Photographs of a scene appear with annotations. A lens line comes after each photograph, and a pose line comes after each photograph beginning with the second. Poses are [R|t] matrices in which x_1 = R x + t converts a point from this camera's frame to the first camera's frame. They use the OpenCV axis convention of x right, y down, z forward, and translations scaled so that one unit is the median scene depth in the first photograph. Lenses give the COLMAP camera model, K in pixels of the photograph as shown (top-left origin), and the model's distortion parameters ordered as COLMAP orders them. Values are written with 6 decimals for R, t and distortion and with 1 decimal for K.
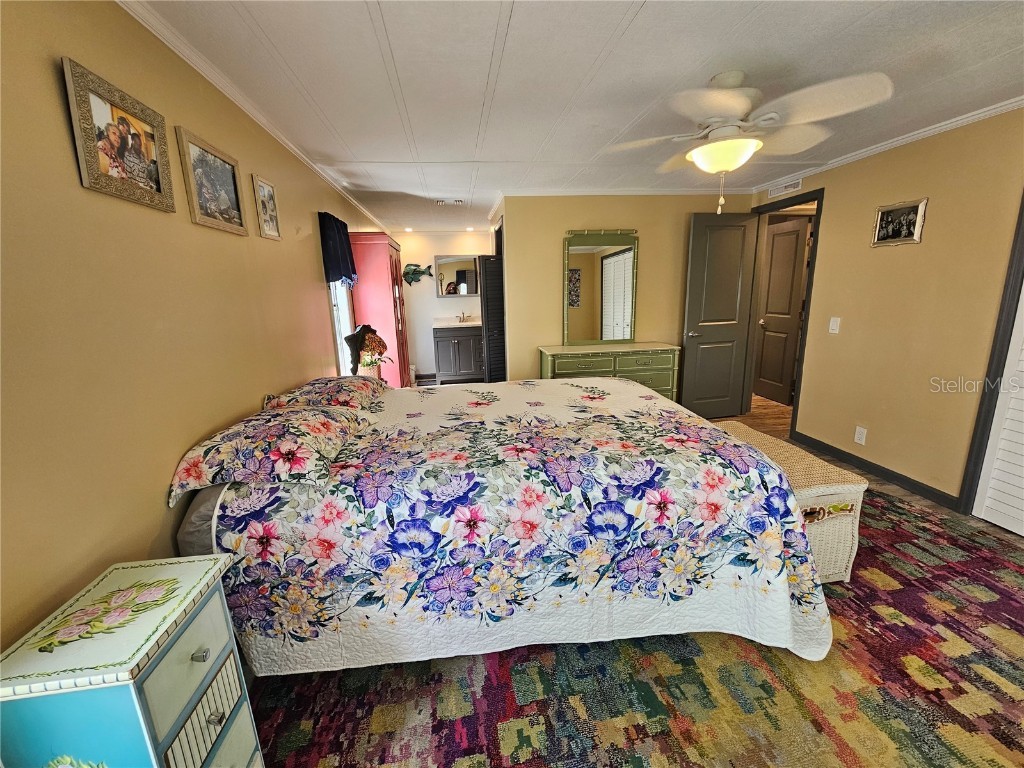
lens RADIAL K [[419.4, 0, 504.8], [0, 419.4, 381.4], [0, 0, 1]] dist [-0.002236, -0.000869]
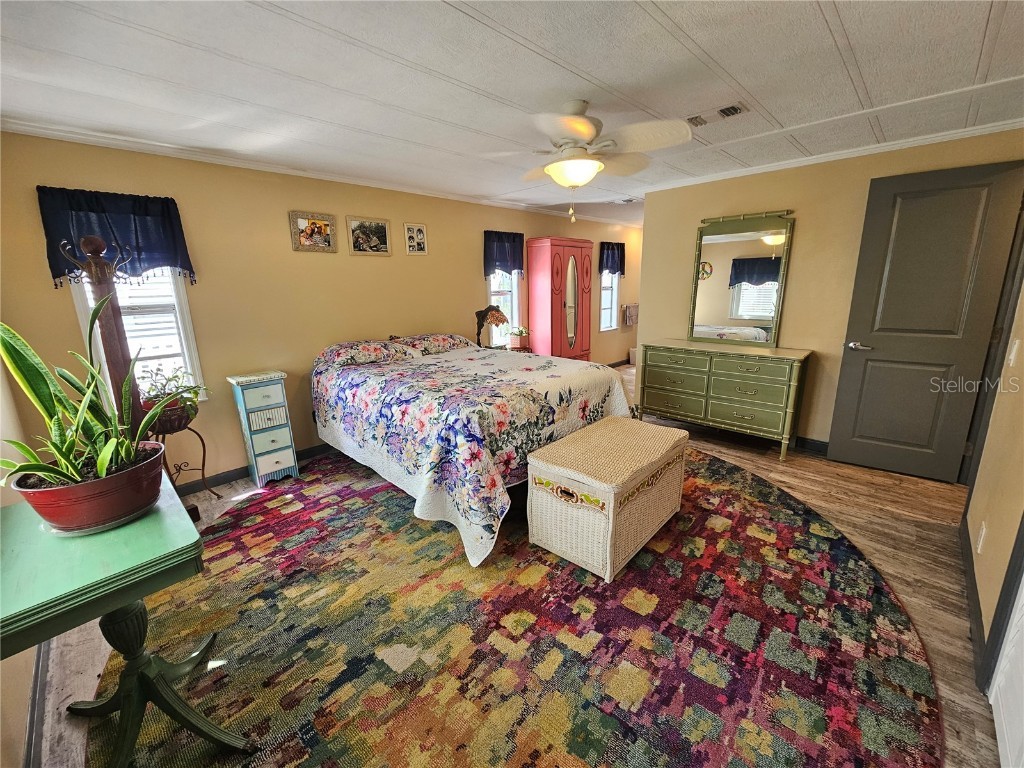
lens RADIAL K [[419.4, 0, 503.7], [0, 419.4, 379.8], [0, 0, 1]] dist [-0.002236, -0.000869]
pose [[0.626160, 0.192350, -0.755596, 1.716515], [-0.165842, 0.979773, 0.111985, -0.093491], [0.761853, 0.055189, 0.645394, 0.165235]]
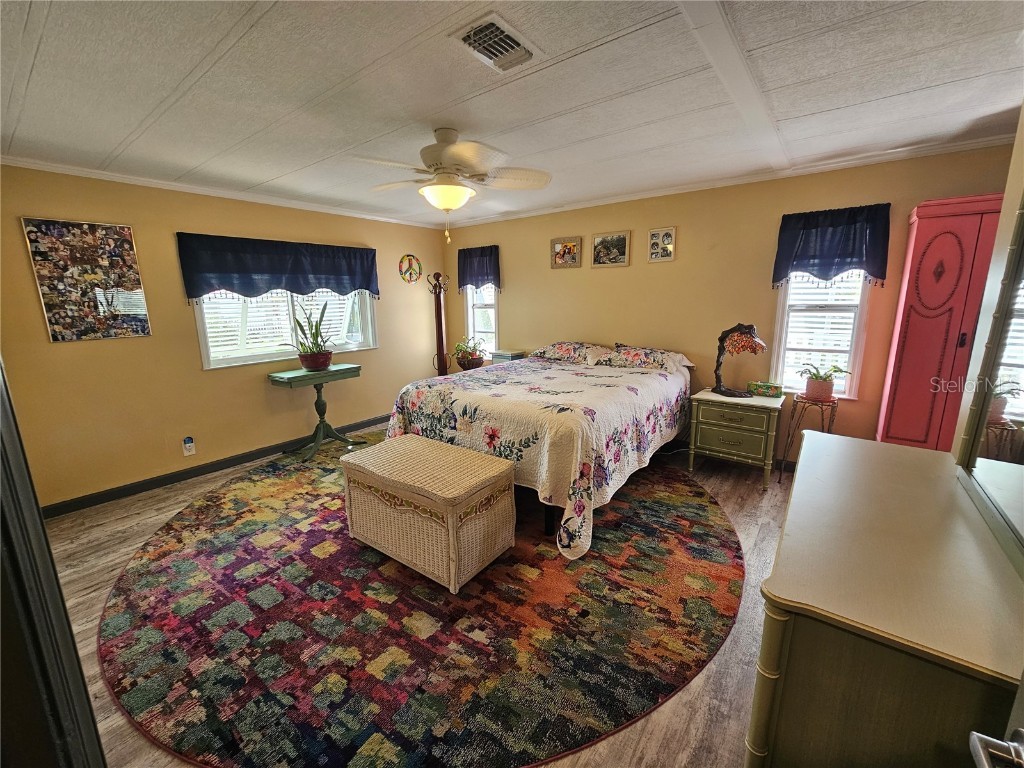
lens RADIAL K [[419.4, 0, 507.4], [0, 419.4, 384.4], [0, 0, 1]] dist [-0.002236, -0.000869]
pose [[-0.702339, 0.187994, -0.686570, 1.648541], [-0.117945, 0.920432, 0.372684, -0.628419], [0.702003, 0.342728, -0.624283, 2.555942]]
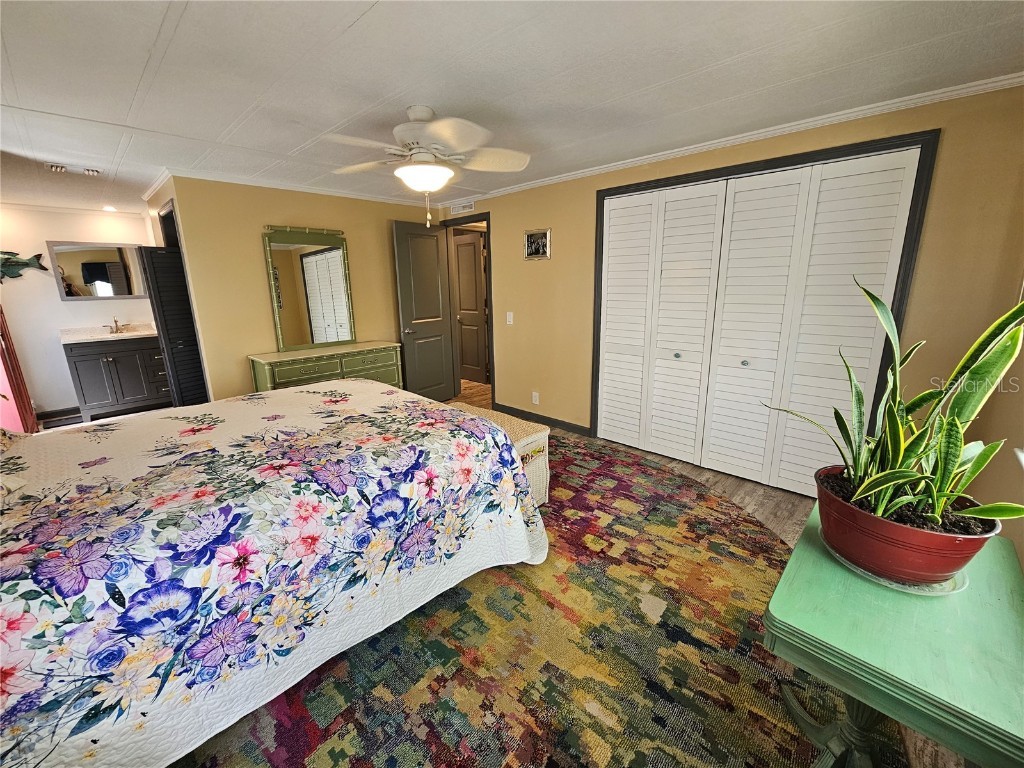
lens RADIAL K [[419.4, 0, 506.1], [0, 419.4, 380.2], [0, 0, 1]] dist [-0.002236, -0.000869]
pose [[0.778136, -0.128964, 0.614714, -0.117047], [0.129491, 0.990608, 0.043909, -0.002014], [-0.614603, 0.045433, 0.787527, -0.040987]]
